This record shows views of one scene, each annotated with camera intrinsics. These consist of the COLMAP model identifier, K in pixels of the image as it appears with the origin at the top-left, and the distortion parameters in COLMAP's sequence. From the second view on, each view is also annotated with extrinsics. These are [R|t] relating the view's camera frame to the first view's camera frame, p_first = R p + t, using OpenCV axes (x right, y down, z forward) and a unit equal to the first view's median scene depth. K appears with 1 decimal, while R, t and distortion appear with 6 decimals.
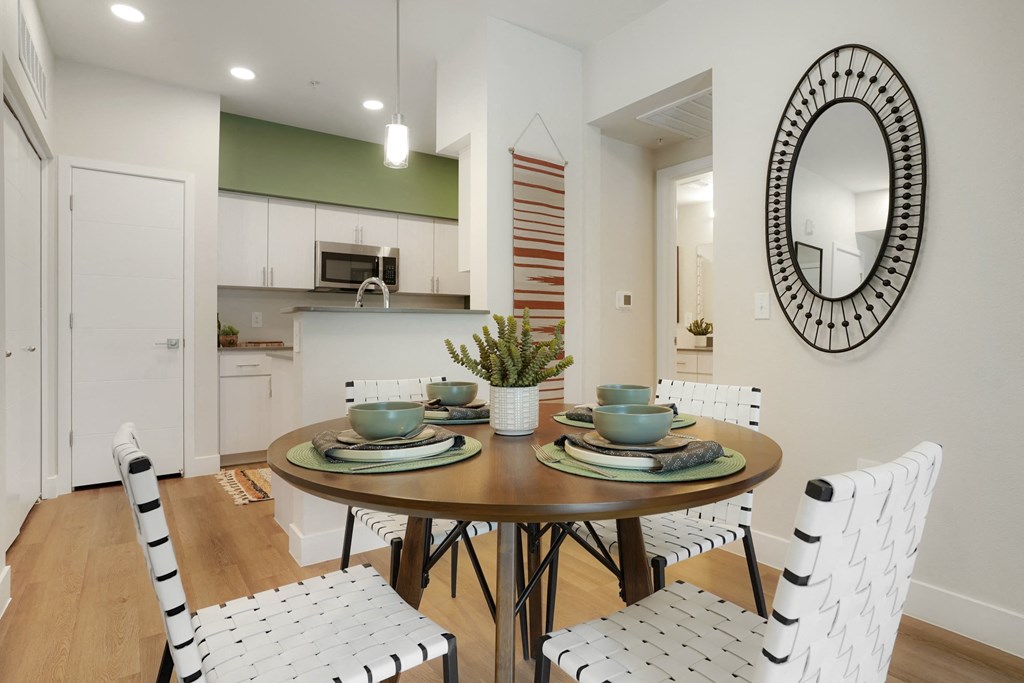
lens RADIAL K [[524.0, 0, 512.9], [0, 524.0, 329.5], [0, 0, 1]] dist [0.000430, 0.000270]
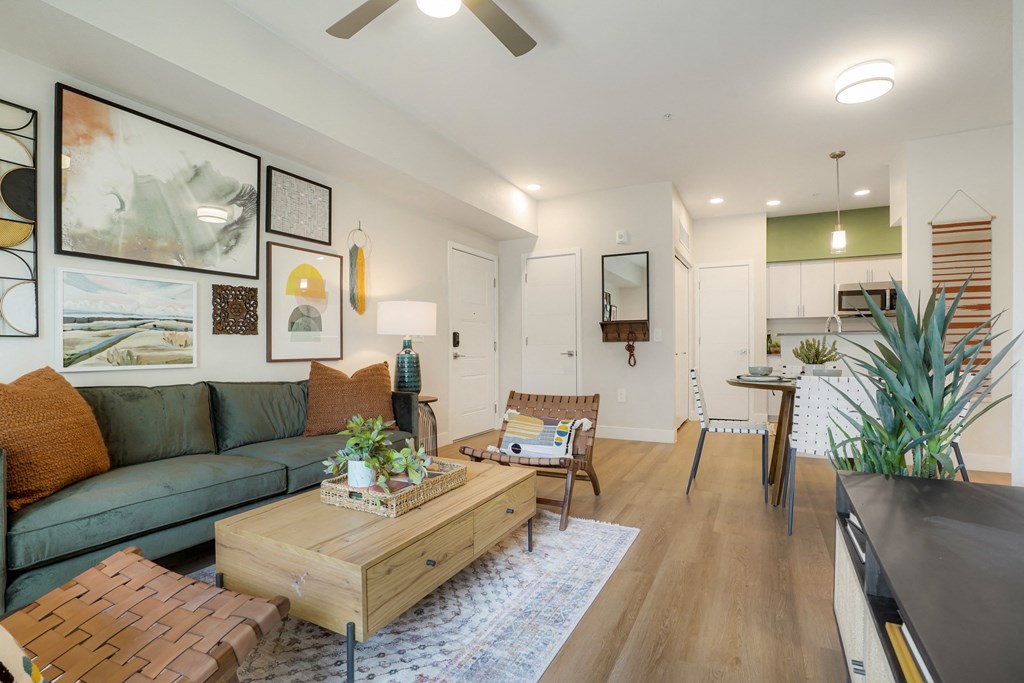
lens RADIAL K [[463.6, 0, 512.0], [0, 463.6, 341.5], [0, 0, 1]] dist [-0.001205, -0.000083]
pose [[0.439010, -0.009444, -0.898432, 0.466590], [0.001625, 0.999951, -0.009717, 0.004448], [0.898480, 0.002806, 0.439005, -0.462961]]
